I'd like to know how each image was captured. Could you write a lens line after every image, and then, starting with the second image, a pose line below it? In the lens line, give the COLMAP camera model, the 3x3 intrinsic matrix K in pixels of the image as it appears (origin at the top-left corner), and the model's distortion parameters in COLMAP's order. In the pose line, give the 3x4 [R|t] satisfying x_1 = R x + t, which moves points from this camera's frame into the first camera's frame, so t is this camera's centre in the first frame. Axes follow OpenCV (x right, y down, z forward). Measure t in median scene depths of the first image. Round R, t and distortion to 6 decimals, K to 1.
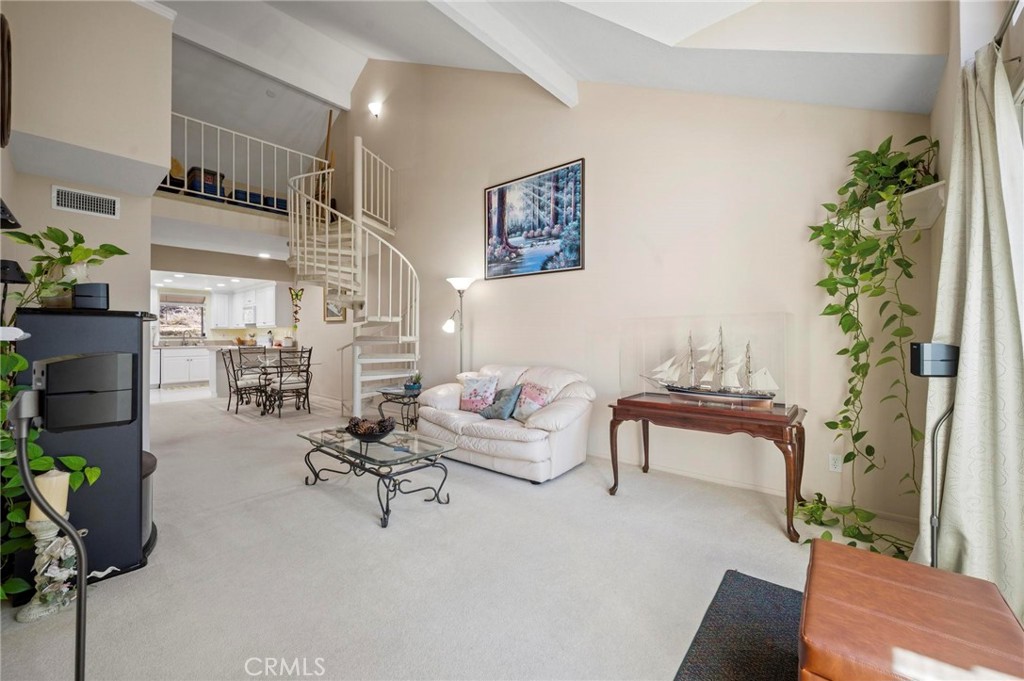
lens RADIAL K [[411.4, 0, 513.3], [0, 411.4, 332.1], [0, 0, 1]] dist [0.000682, 0.000043]
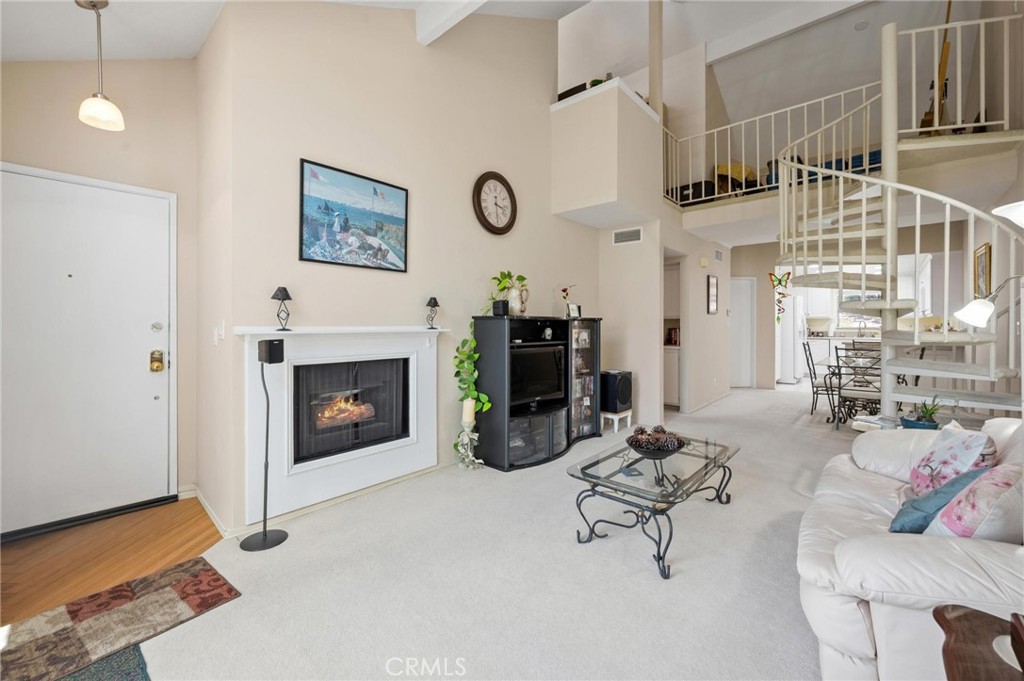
lens RADIAL K [[419.7, 0, 512.9], [0, 419.7, 320.6], [0, 0, 1]] dist [0.000355, 0.000064]
pose [[-0.018527, -0.005927, -0.999811, 0.357574], [0.009529, 0.999936, -0.006105, -0.009261], [0.999783, -0.009640, -0.018469, 0.496013]]
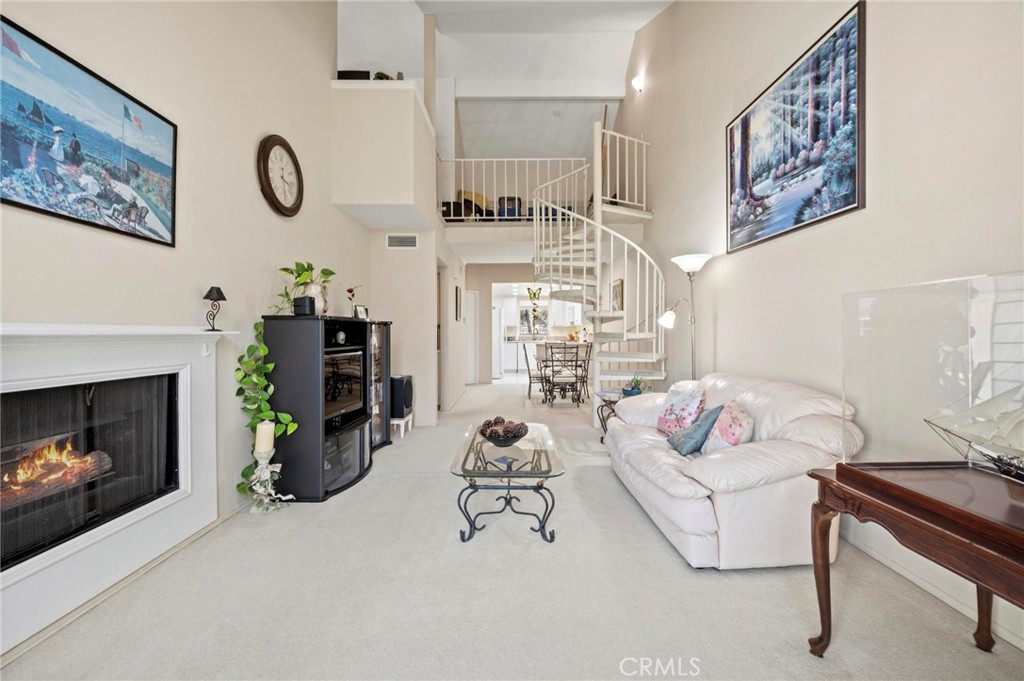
lens RADIAL K [[411.4, 0, 513.3], [0, 411.4, 332.1], [0, 0, 1]] dist [0.000682, 0.000043]
pose [[0.652883, -0.002876, -0.757453, 0.257439], [0.010001, 0.999938, 0.004824, 0.002666], [0.757392, -0.010724, 0.652872, 0.277229]]
